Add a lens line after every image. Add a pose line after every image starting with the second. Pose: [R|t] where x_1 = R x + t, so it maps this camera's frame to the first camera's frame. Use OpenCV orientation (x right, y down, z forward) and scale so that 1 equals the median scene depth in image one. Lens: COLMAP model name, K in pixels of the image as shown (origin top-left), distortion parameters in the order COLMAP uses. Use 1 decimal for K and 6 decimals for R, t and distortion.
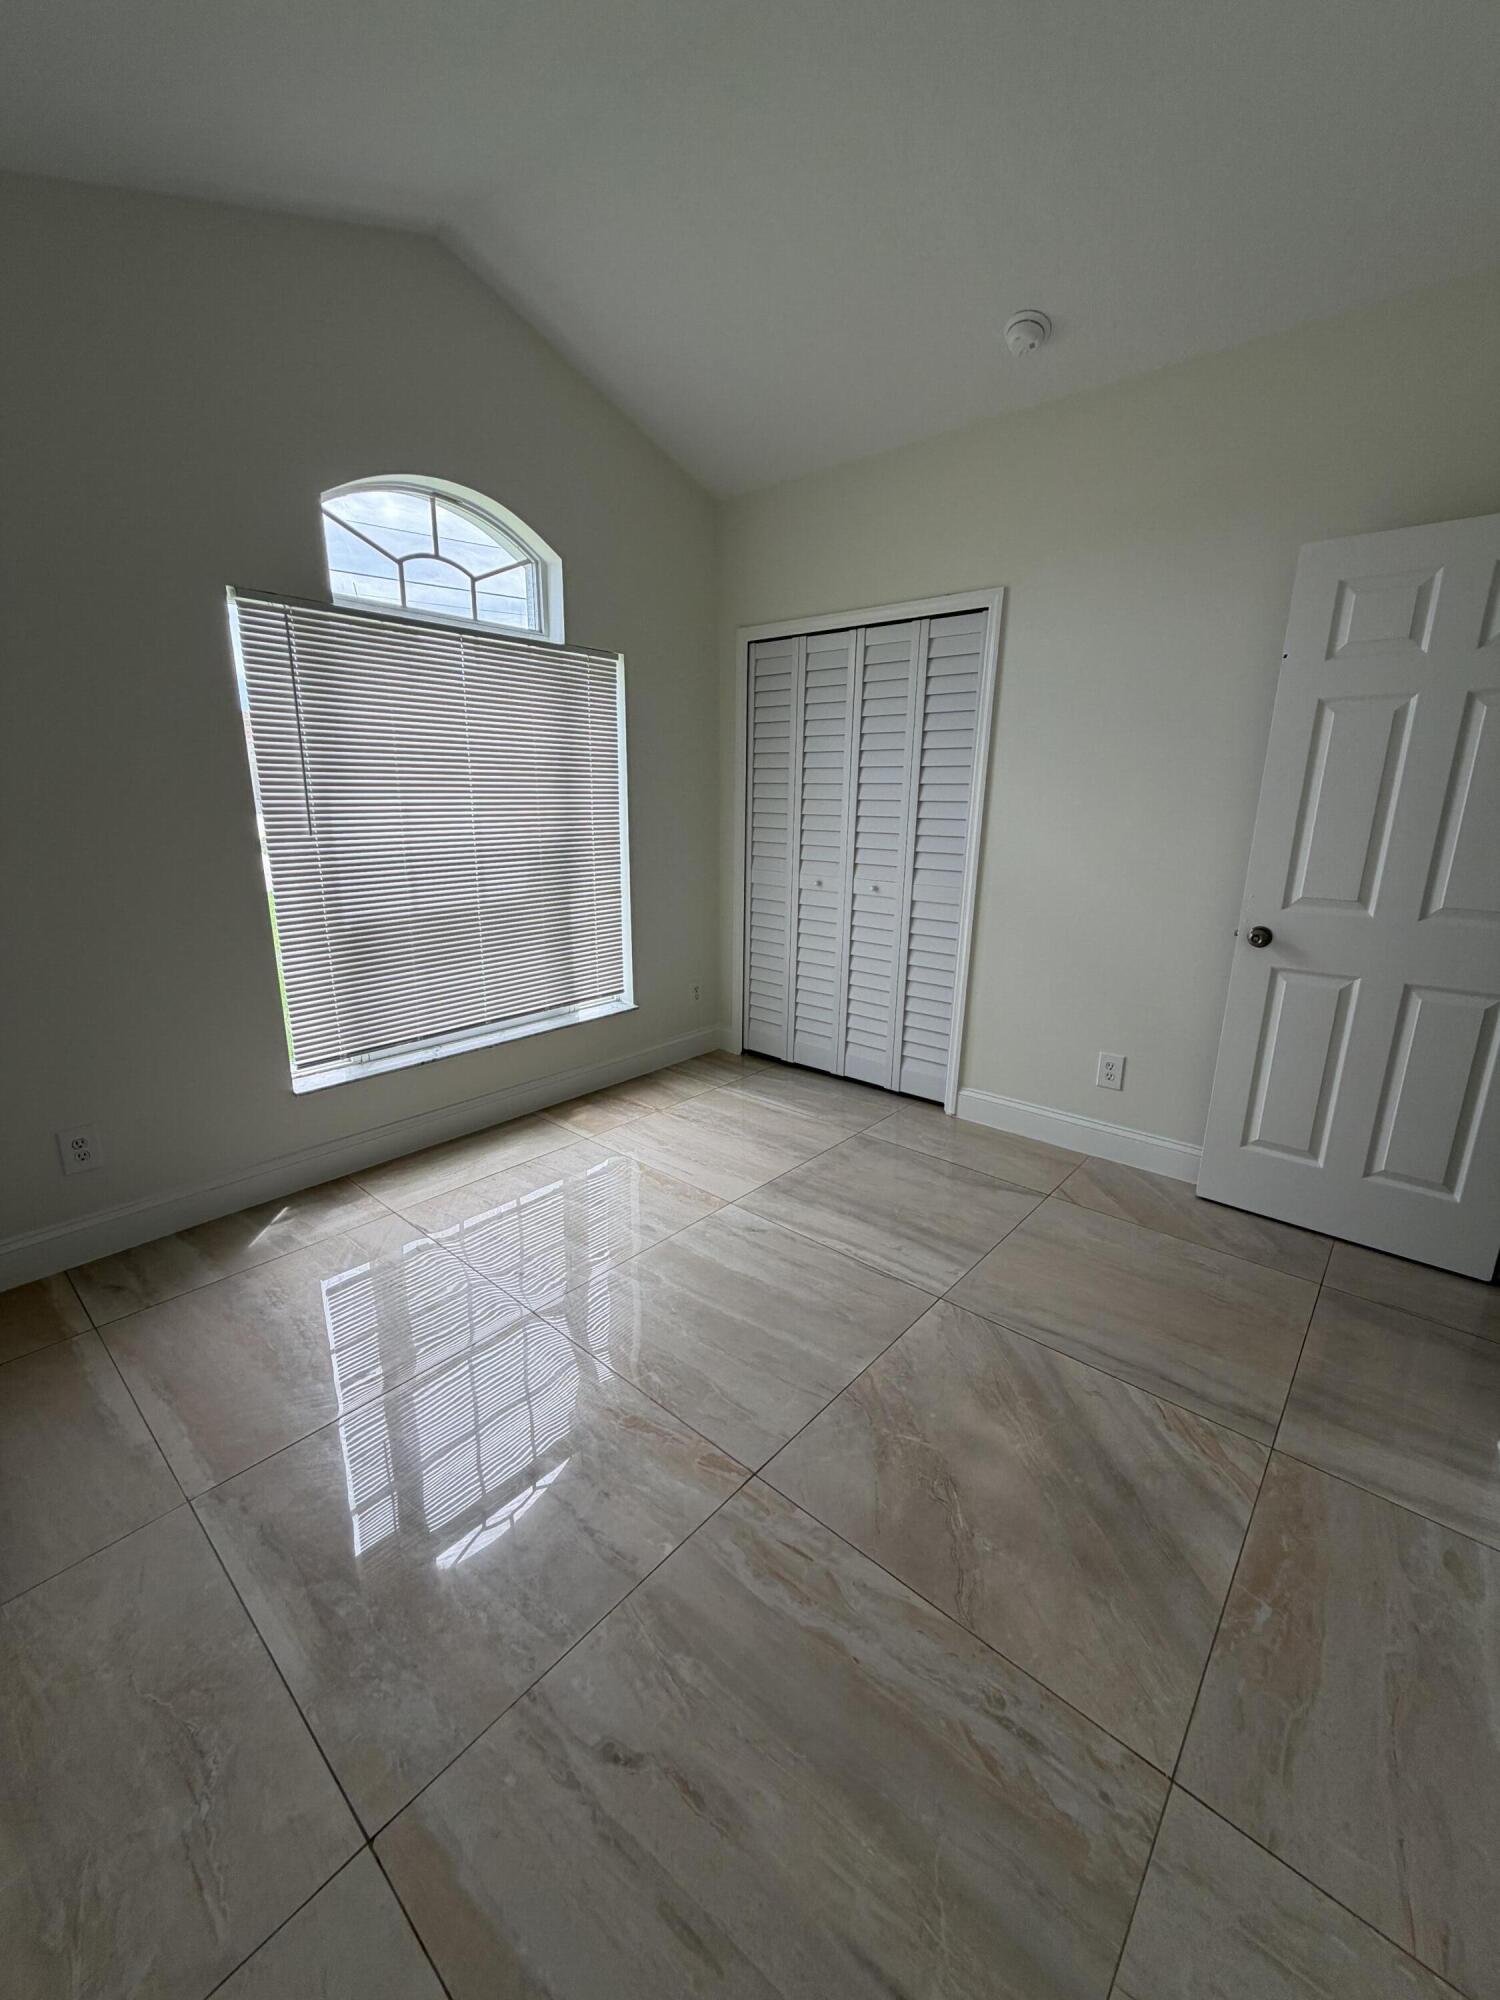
lens RADIAL K [[800.9, 0, 749.9], [0, 800.9, 990.1], [0, 0, 1]] dist [-0.000006, -0.000243]
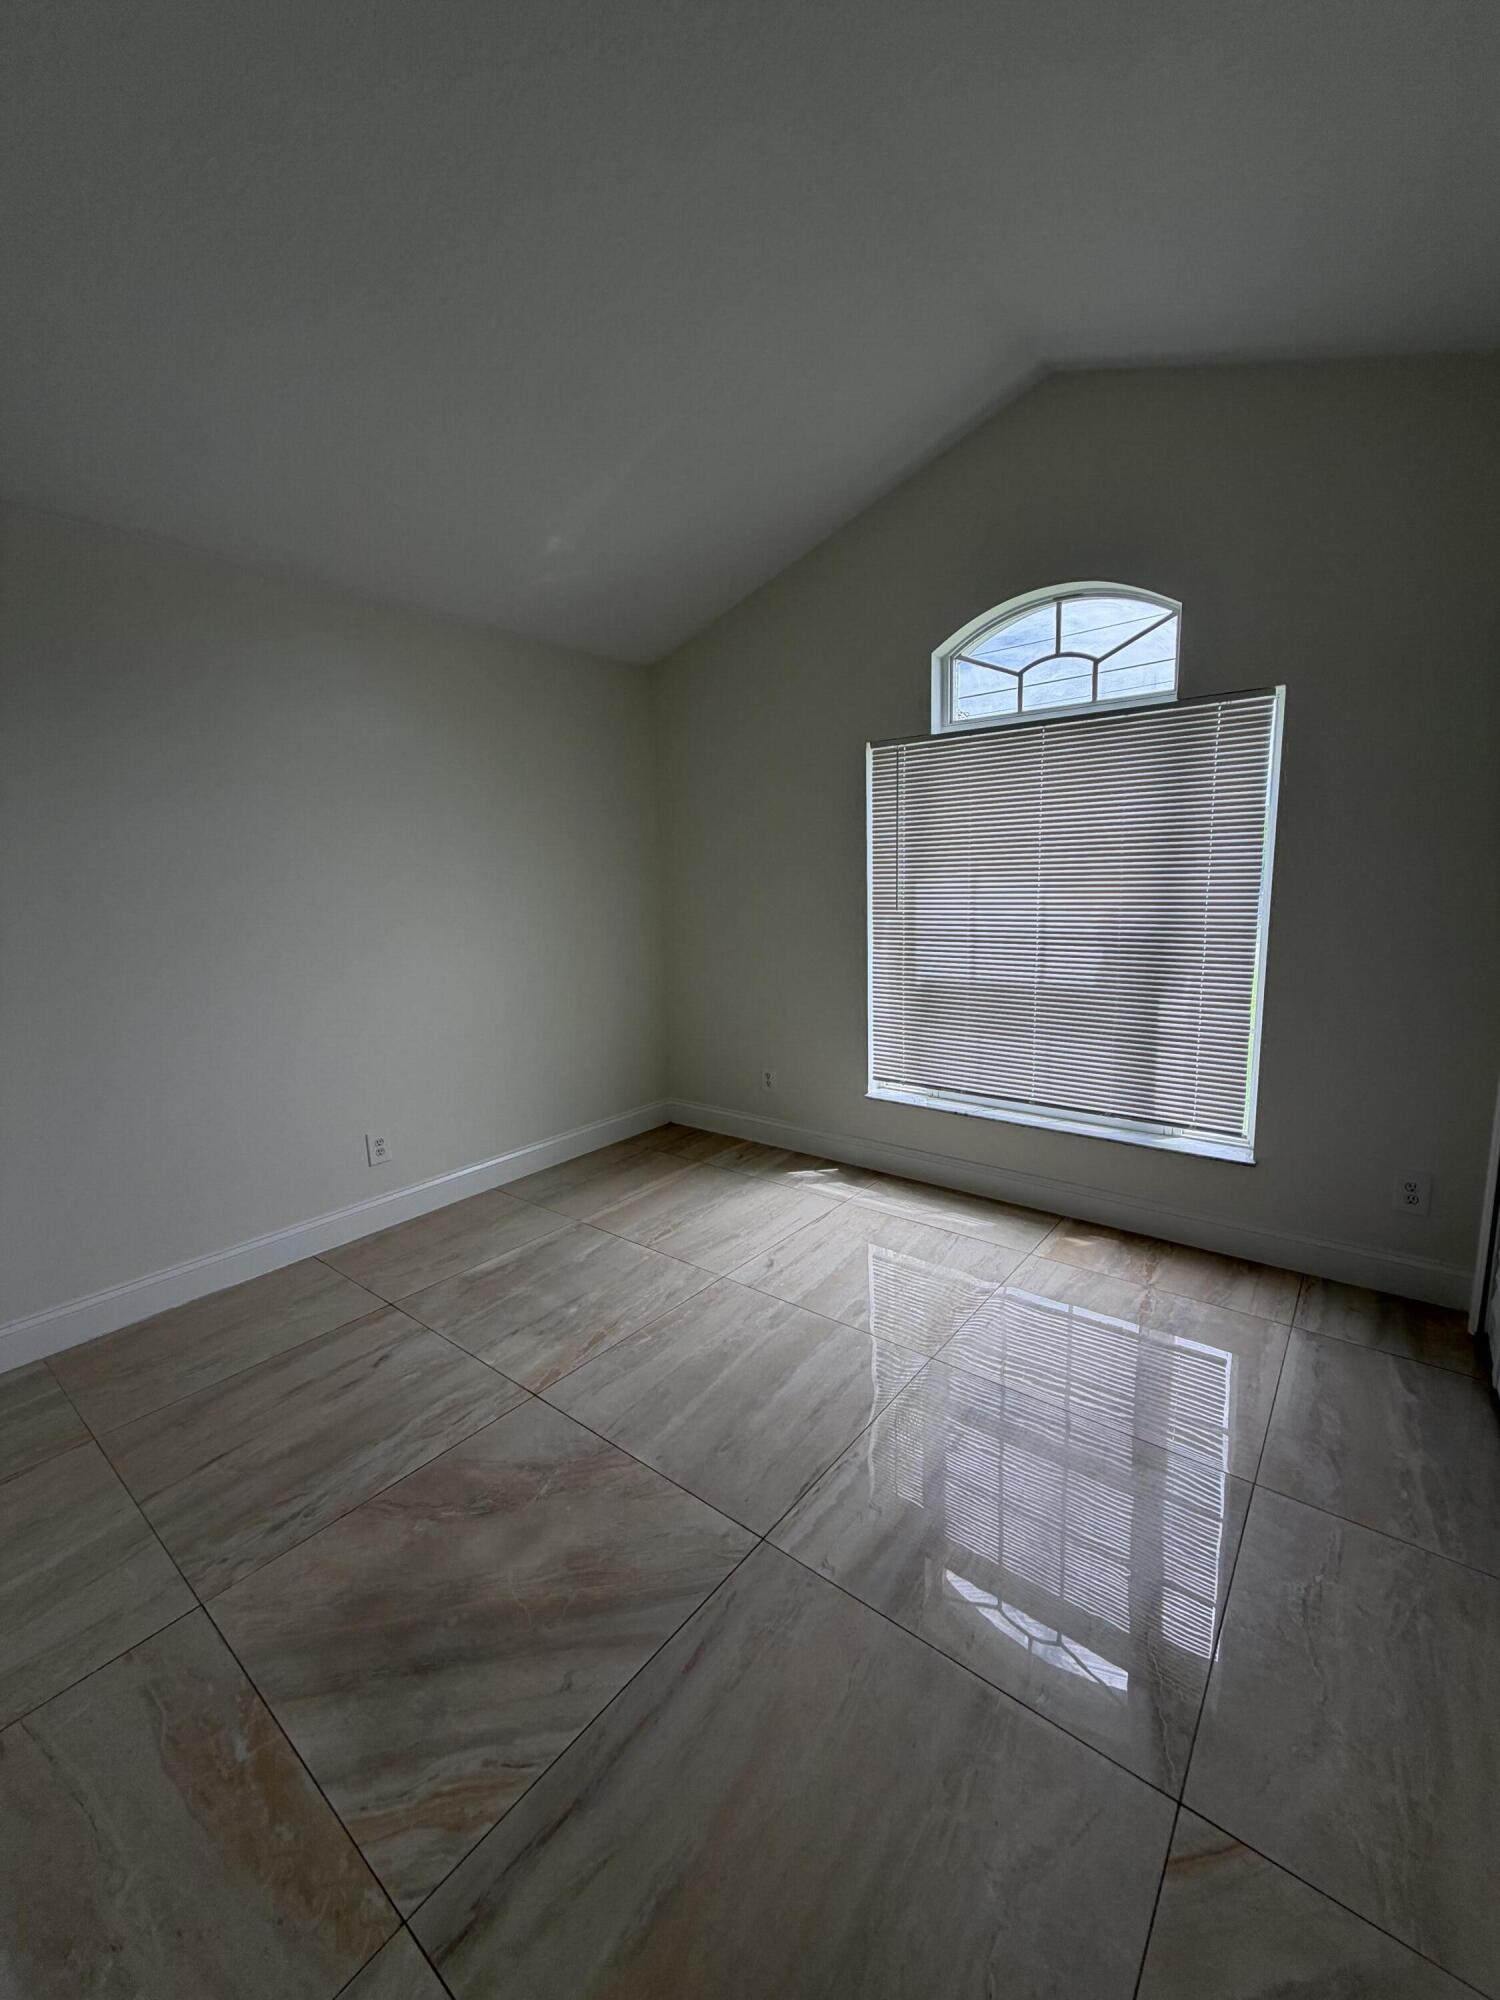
lens RADIAL K [[800.9, 0, 749.9], [0, 800.9, 990.1], [0, 0, 1]] dist [-0.000006, -0.000243]
pose [[0.037636, 0.135524, -0.990059, 0.908645], [-0.214106, 0.968846, 0.124481, -0.208753], [0.976085, 0.207292, 0.065480, 0.821708]]
